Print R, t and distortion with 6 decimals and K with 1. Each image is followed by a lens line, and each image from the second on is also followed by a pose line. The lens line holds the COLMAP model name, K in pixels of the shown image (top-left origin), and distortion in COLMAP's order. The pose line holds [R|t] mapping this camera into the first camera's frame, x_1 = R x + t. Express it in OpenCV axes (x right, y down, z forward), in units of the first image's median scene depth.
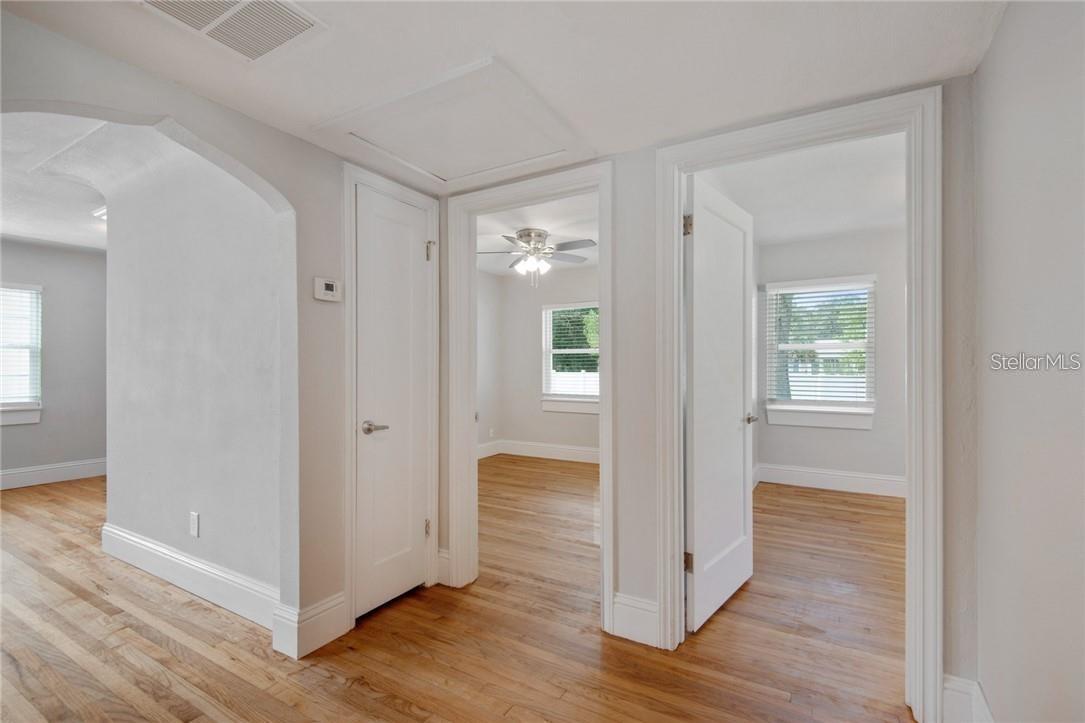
lens RADIAL K [[506.9, 0, 528.0], [0, 506.9, 365.8], [0, 0, 1]] dist [-0.000772, -0.000431]
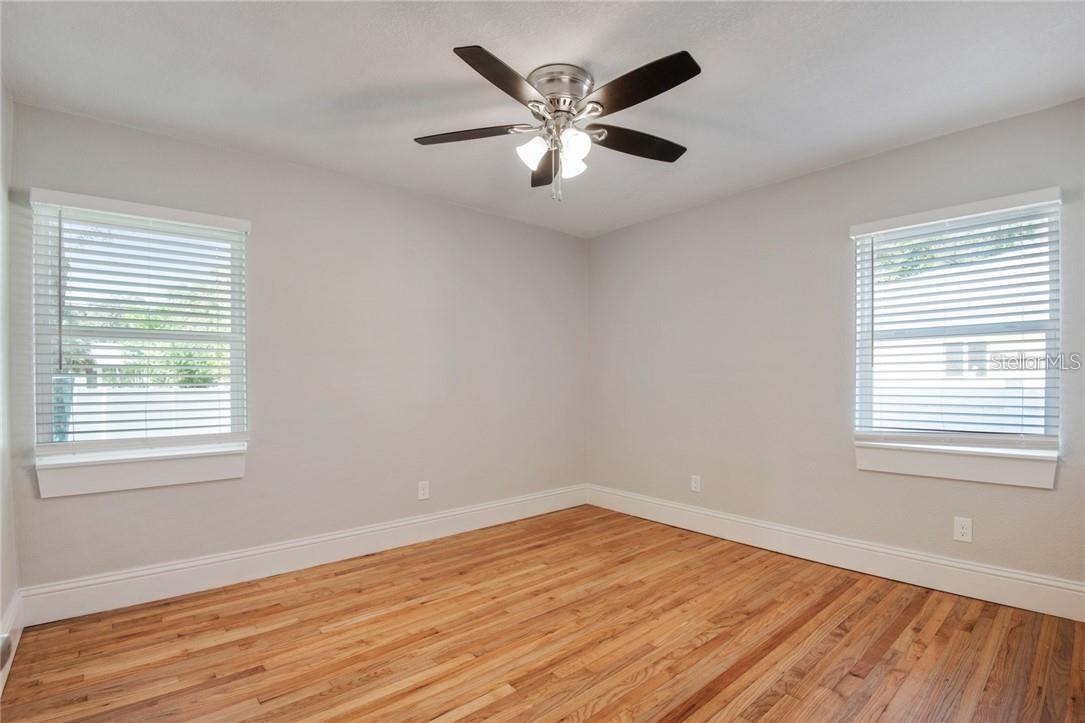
lens RADIAL K [[506.9, 0, 528.0], [0, 506.9, 365.8], [0, 0, 1]] dist [-0.000772, -0.000431]
pose [[0.320857, 0.020715, 0.946901, 0.155910], [0.000468, 0.999757, -0.022030, -0.001967], [-0.947128, 0.007512, 0.320769, 0.386985]]
